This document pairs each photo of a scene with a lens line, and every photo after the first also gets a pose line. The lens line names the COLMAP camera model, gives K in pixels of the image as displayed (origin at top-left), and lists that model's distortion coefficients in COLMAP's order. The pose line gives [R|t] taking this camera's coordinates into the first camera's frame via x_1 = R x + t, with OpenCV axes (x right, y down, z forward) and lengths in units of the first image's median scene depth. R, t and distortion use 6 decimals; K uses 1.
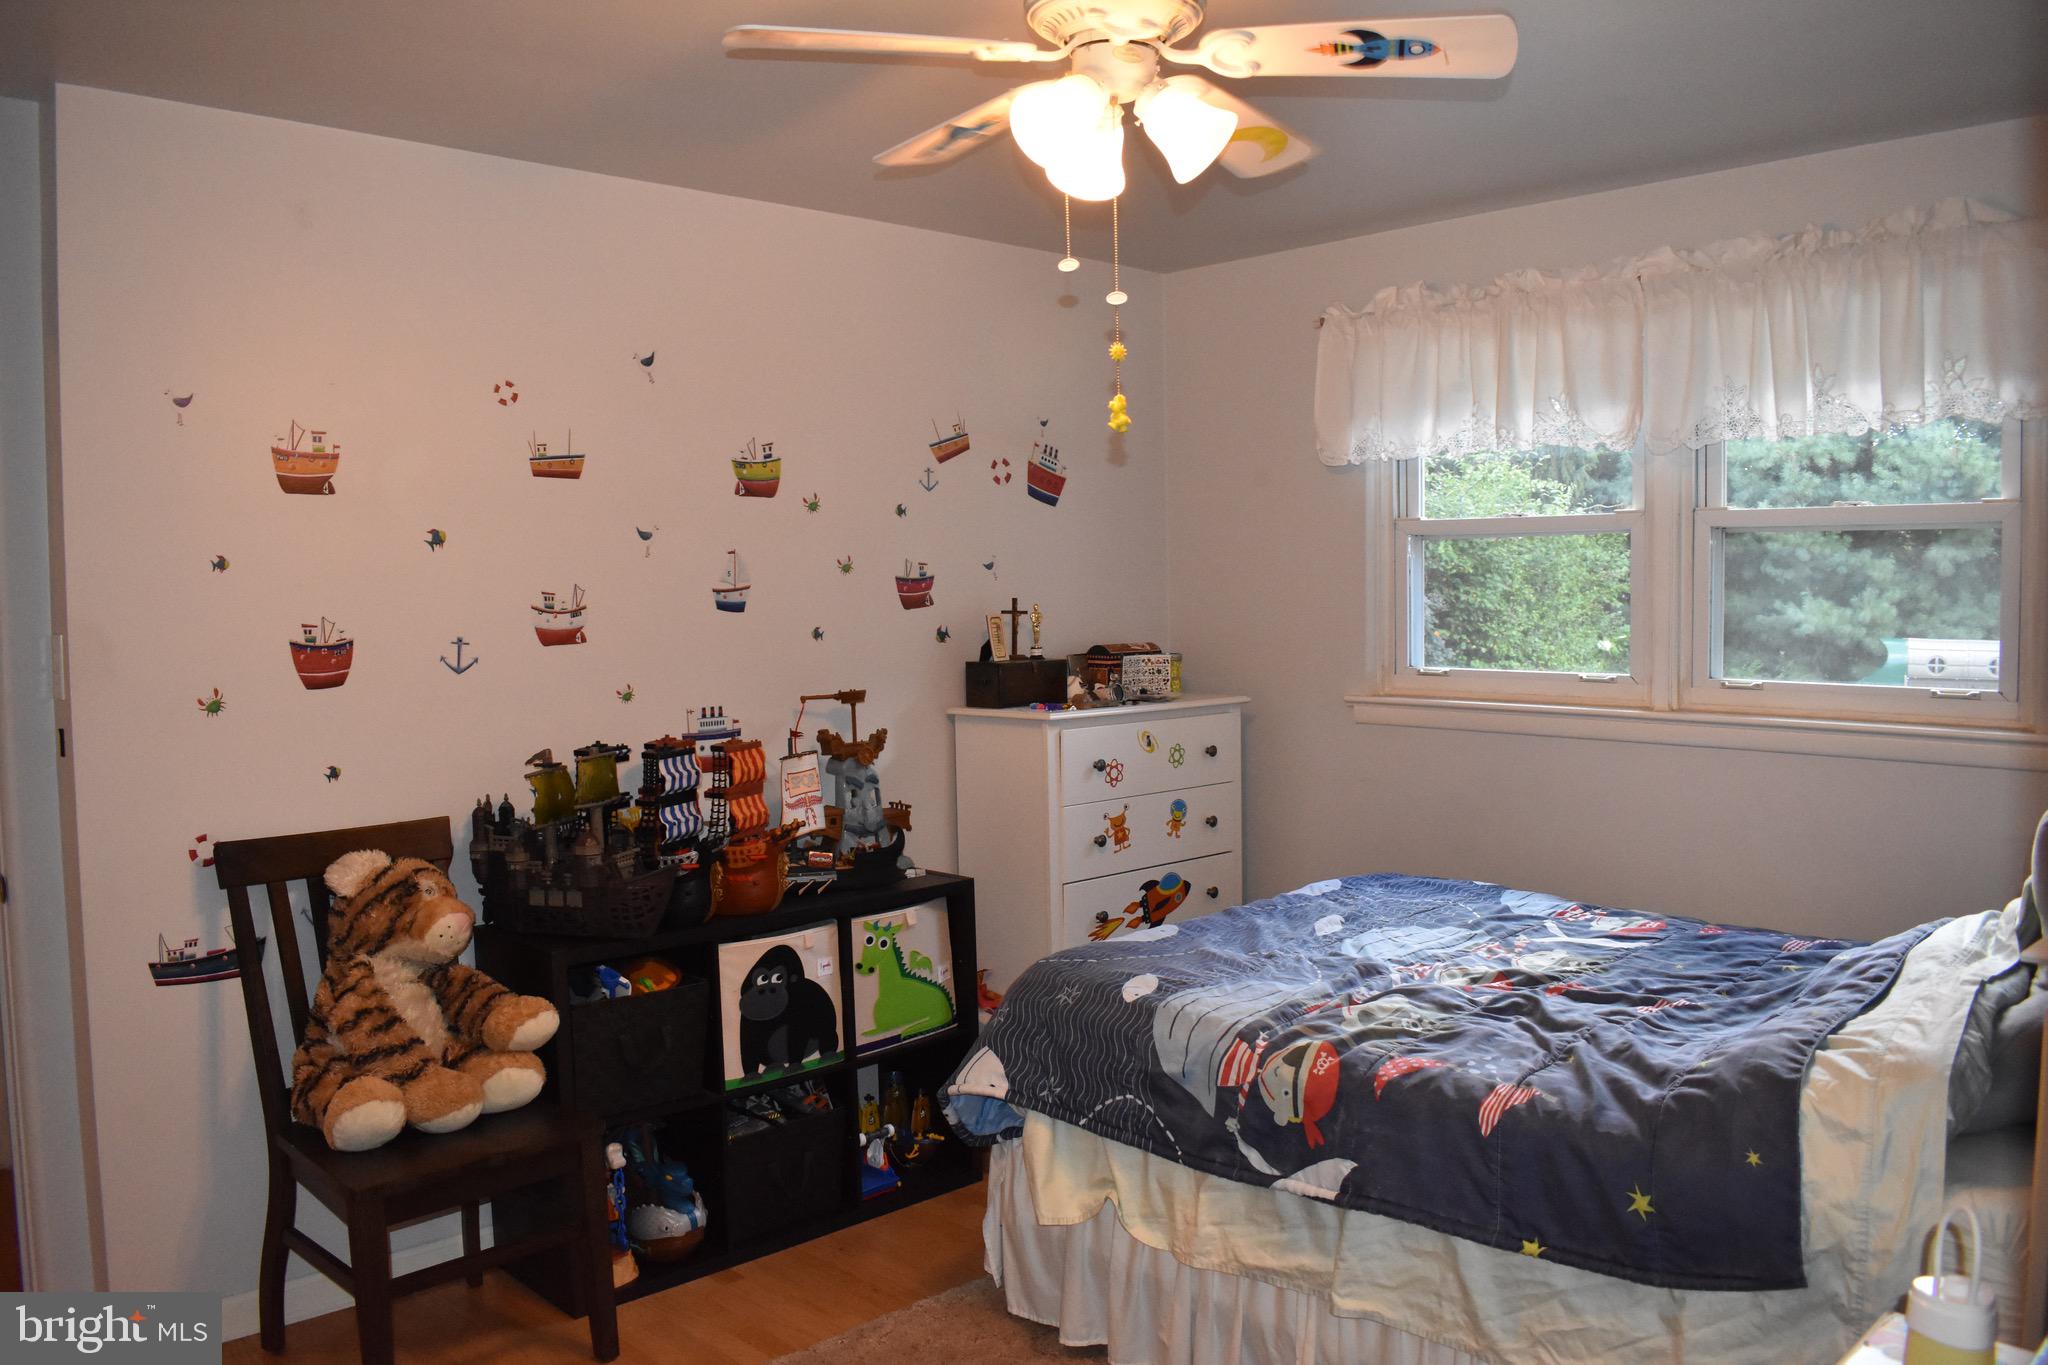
lens RADIAL K [[1596.8, 0, 1012.3], [0, 1596.8, 682.9], [0, 0, 1]] dist [-0.093878, 0.008545]
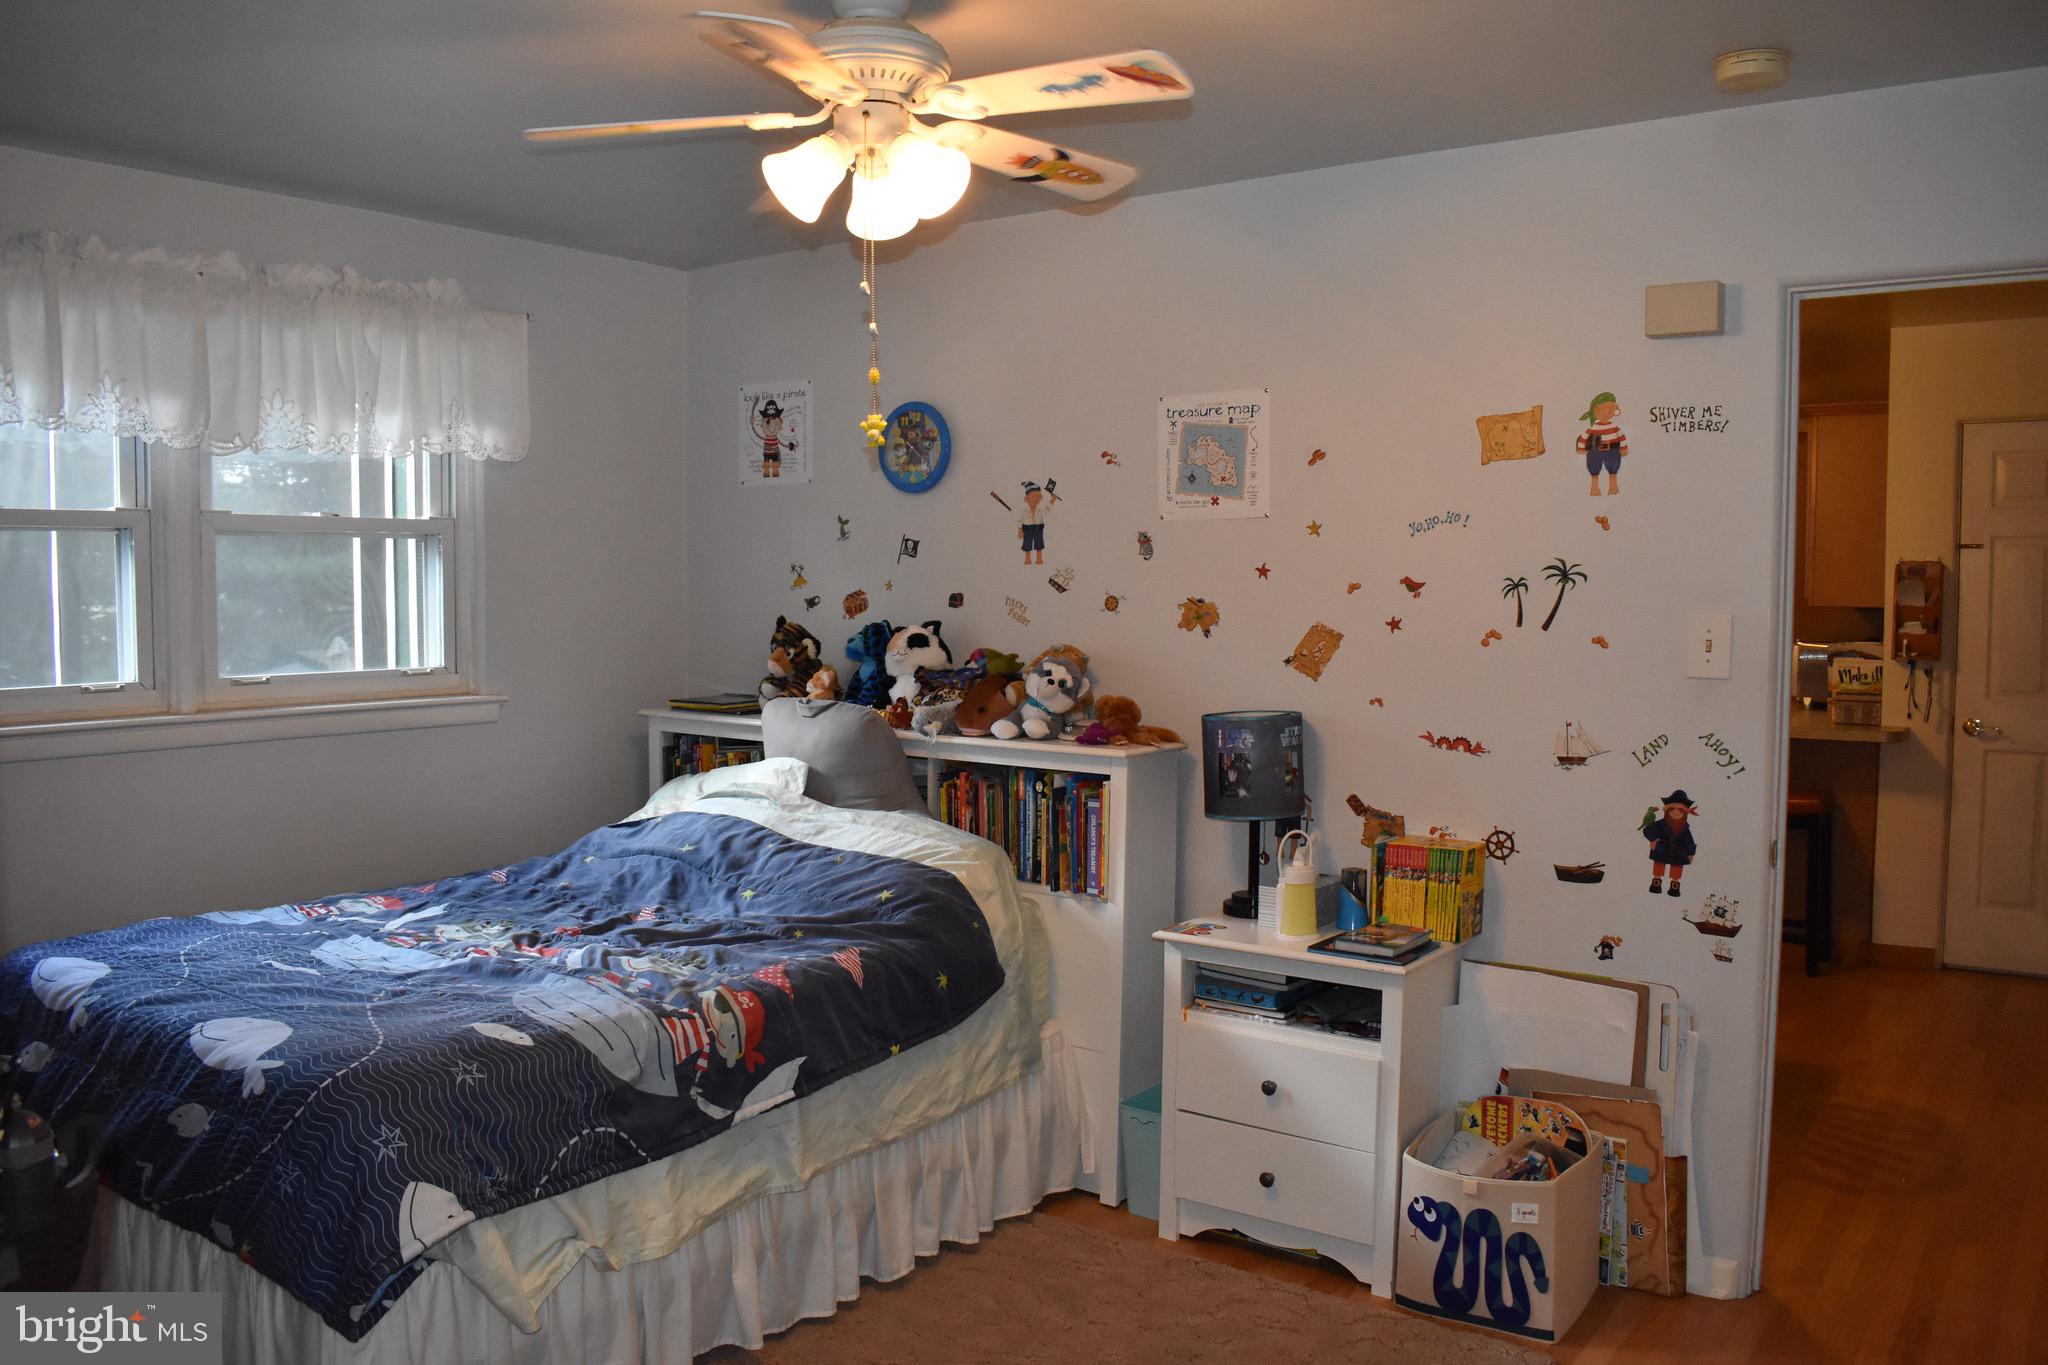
lens RADIAL K [[1596.8, 0, 1012.3], [0, 1596.8, 682.9], [0, 0, 1]] dist [-0.093878, 0.008545]
pose [[-0.176442, -0.058301, 0.982583, -0.923320], [0.064179, 0.995439, 0.070588, -0.054286], [-0.982217, 0.075516, -0.171895, 0.954504]]
